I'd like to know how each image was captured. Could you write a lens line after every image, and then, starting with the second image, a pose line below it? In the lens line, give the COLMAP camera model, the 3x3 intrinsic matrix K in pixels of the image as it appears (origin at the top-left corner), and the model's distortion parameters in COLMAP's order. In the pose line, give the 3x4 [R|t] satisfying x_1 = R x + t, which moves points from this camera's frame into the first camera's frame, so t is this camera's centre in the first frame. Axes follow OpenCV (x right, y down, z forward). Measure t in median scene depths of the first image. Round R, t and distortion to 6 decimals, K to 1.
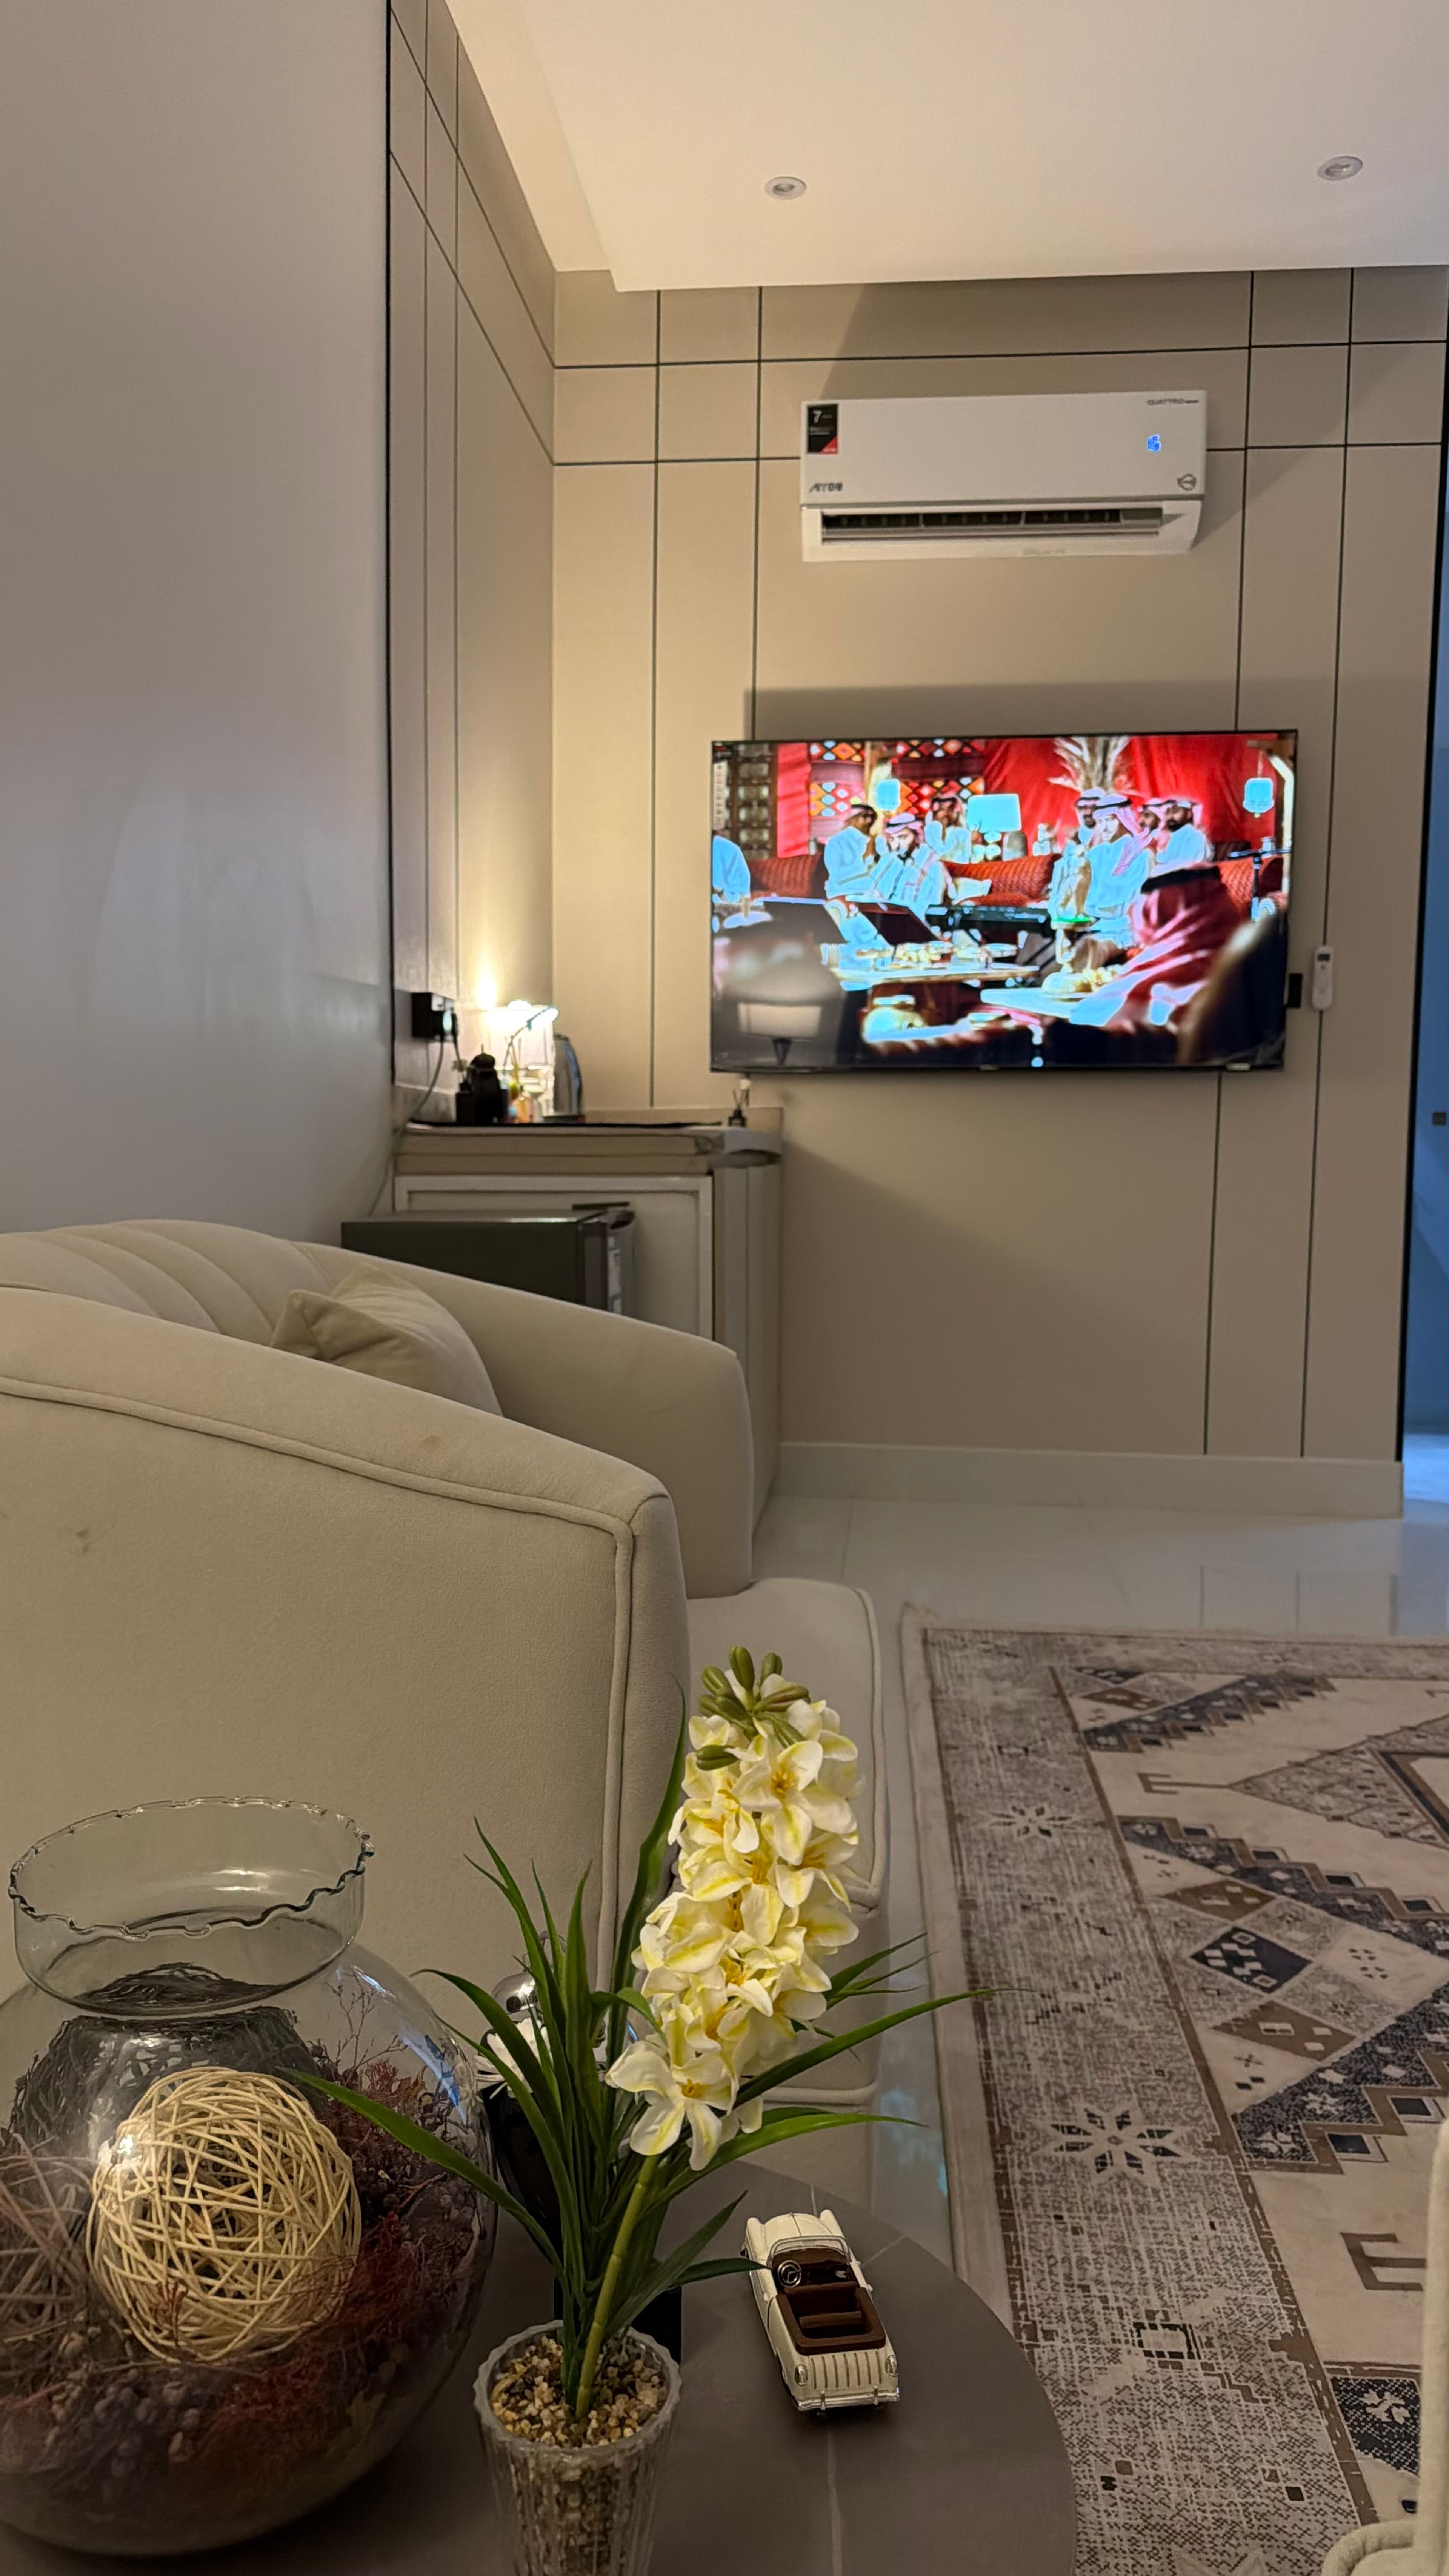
lens RADIAL K [[1877.7, 0, 724.5], [0, 1877.7, 1288.0], [0, 0, 1]] dist [-0.000921, 0.001011]
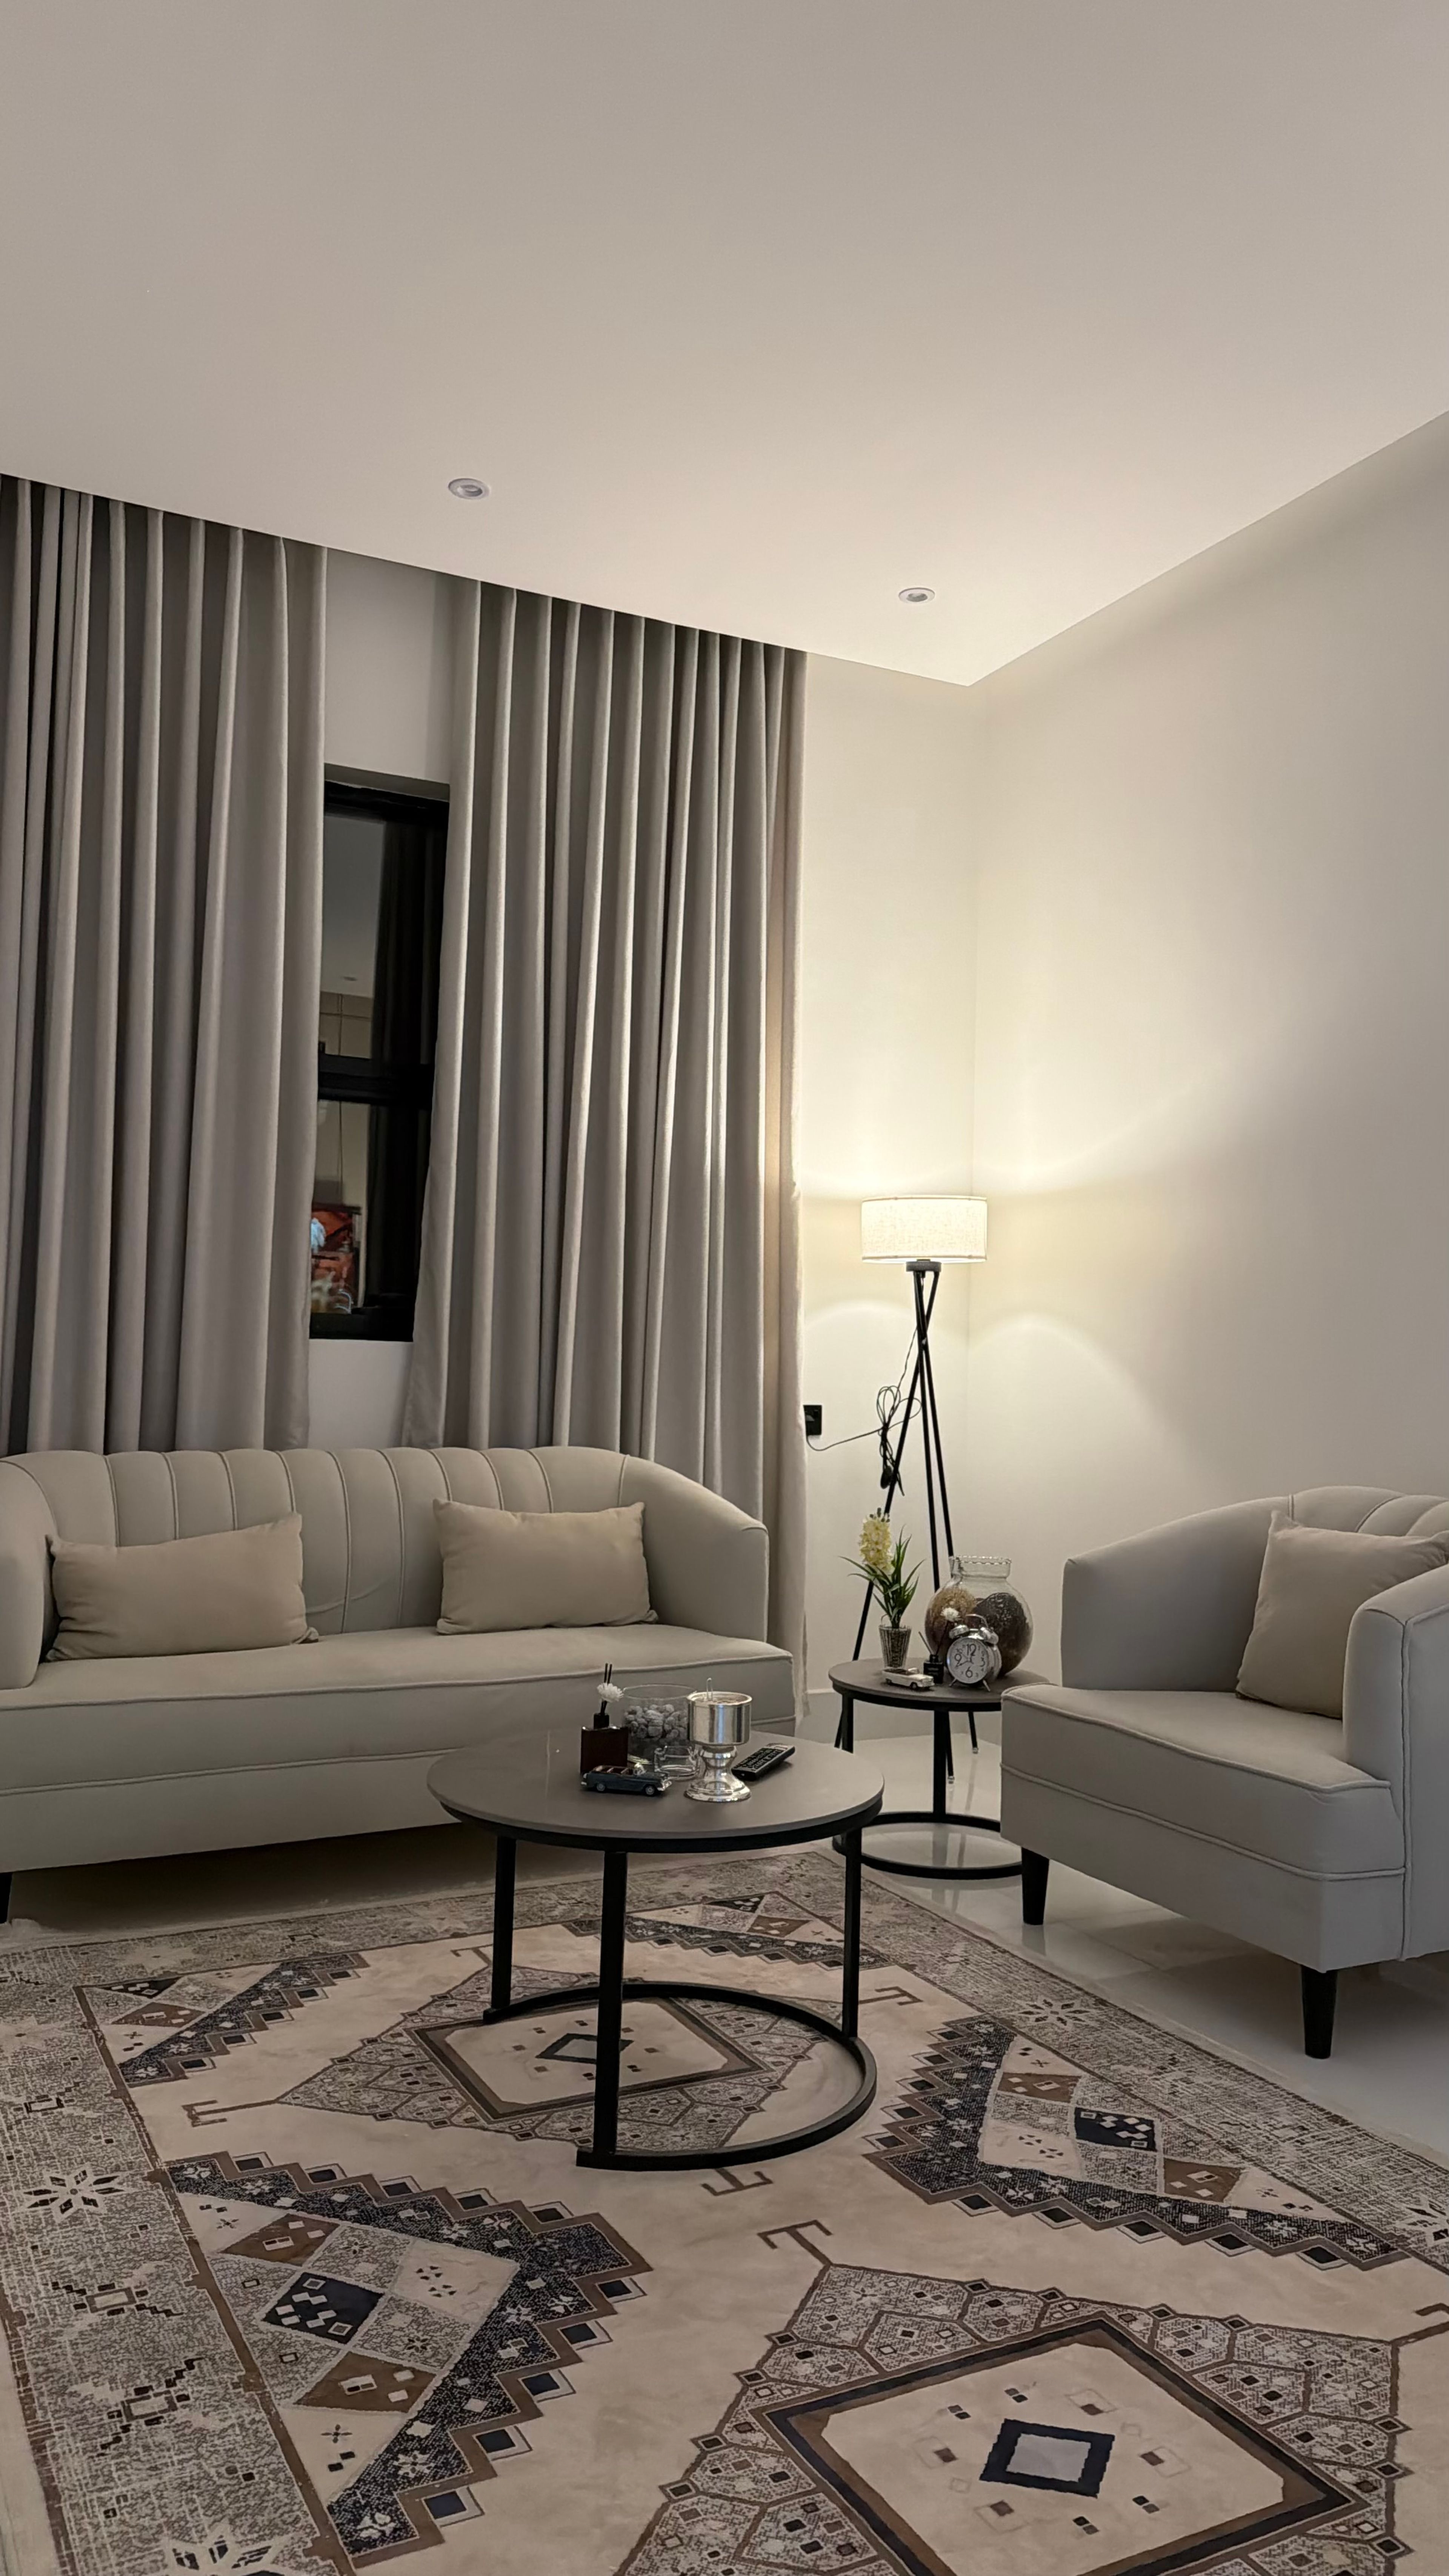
lens RADIAL K [[1821.3, 0, 703.9], [0, 1821.3, 1276.0], [0, 0, 1]] dist [0.022259, -0.033041]
pose [[-0.856487, -0.053351, -0.513404, 0.961901], [-0.078018, 0.996597, 0.026592, -0.176867], [0.510238, 0.062830, -0.857735, 1.540942]]
